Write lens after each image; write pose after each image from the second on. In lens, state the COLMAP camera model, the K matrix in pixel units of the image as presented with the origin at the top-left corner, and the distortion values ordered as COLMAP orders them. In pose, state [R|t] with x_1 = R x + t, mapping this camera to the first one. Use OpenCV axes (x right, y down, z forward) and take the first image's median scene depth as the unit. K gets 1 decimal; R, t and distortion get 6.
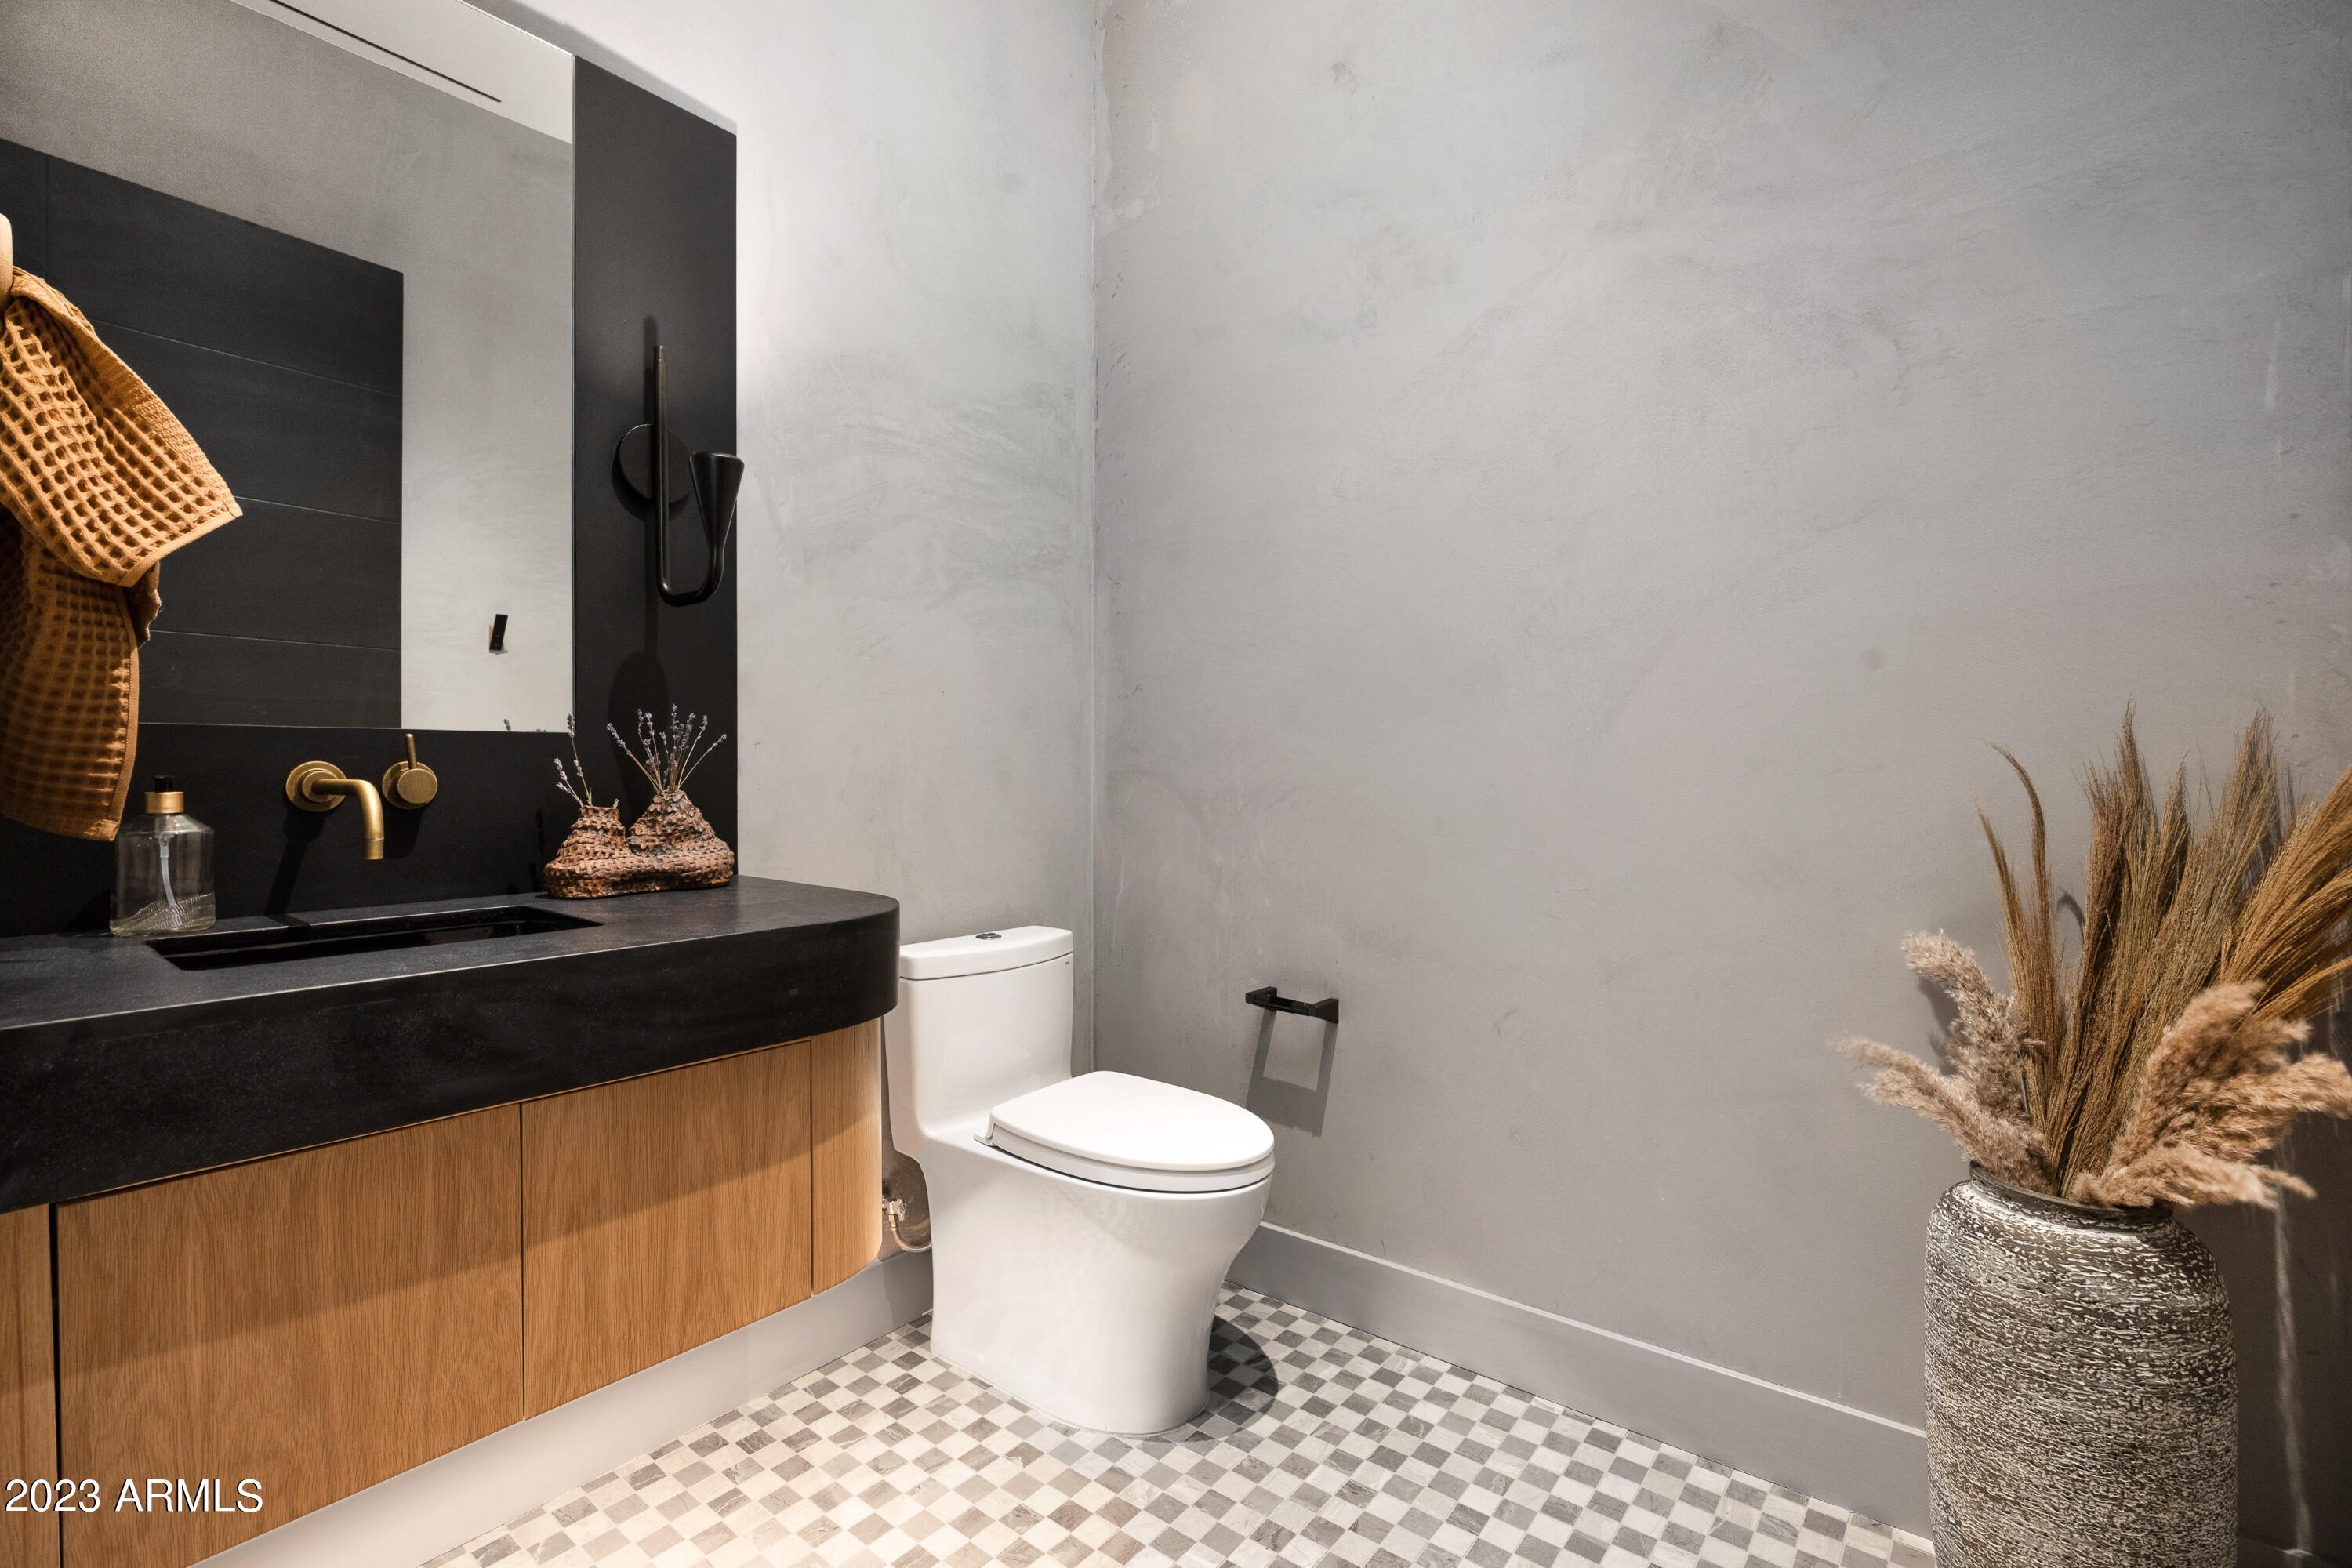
lens RADIAL K [[1074.9, 0, 1171.9], [0, 1074.9, 758.5], [0, 0, 1]] dist [-0.000604, 0.000167]
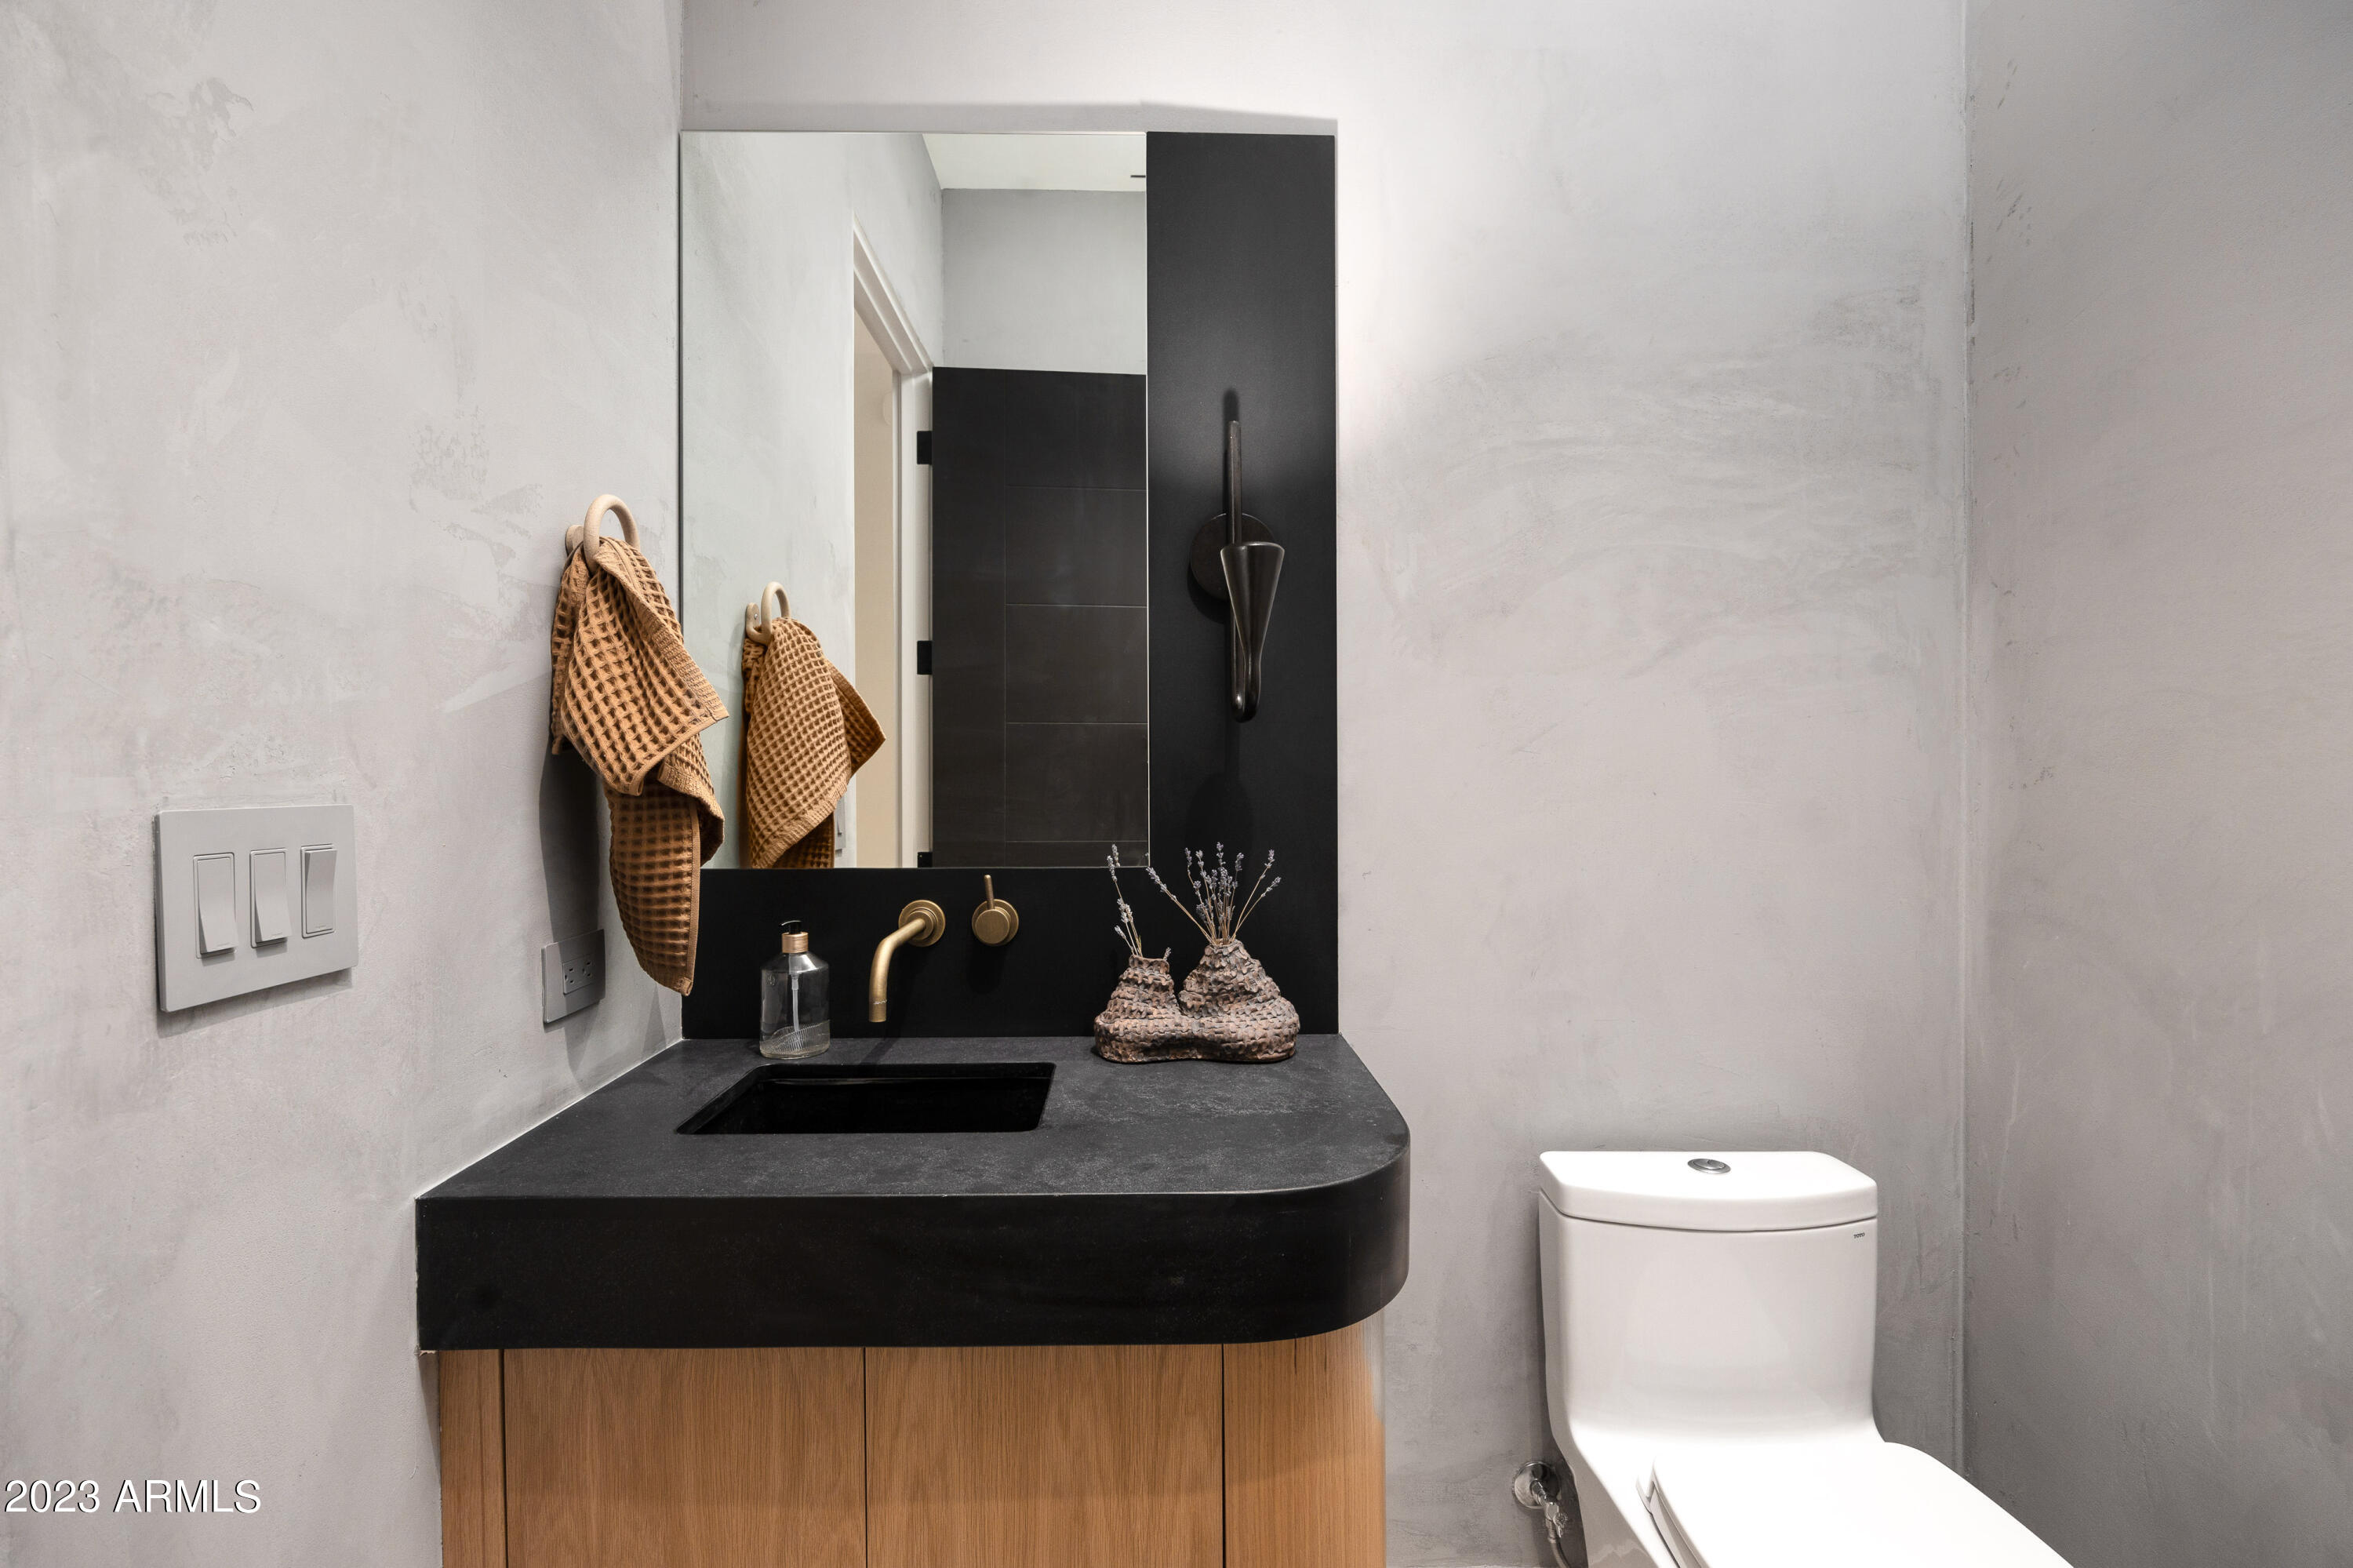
lens RADIAL K [[1106.5, 0, 1167.0], [0, 1106.5, 770.6], [0, 0, 1]] dist [-0.005948, -0.000019]
pose [[0.636173, 0.001569, -0.771545, 0.229973], [0.006921, 0.999946, 0.007740, -0.139888], [0.771515, -0.010264, 0.636128, 0.498026]]
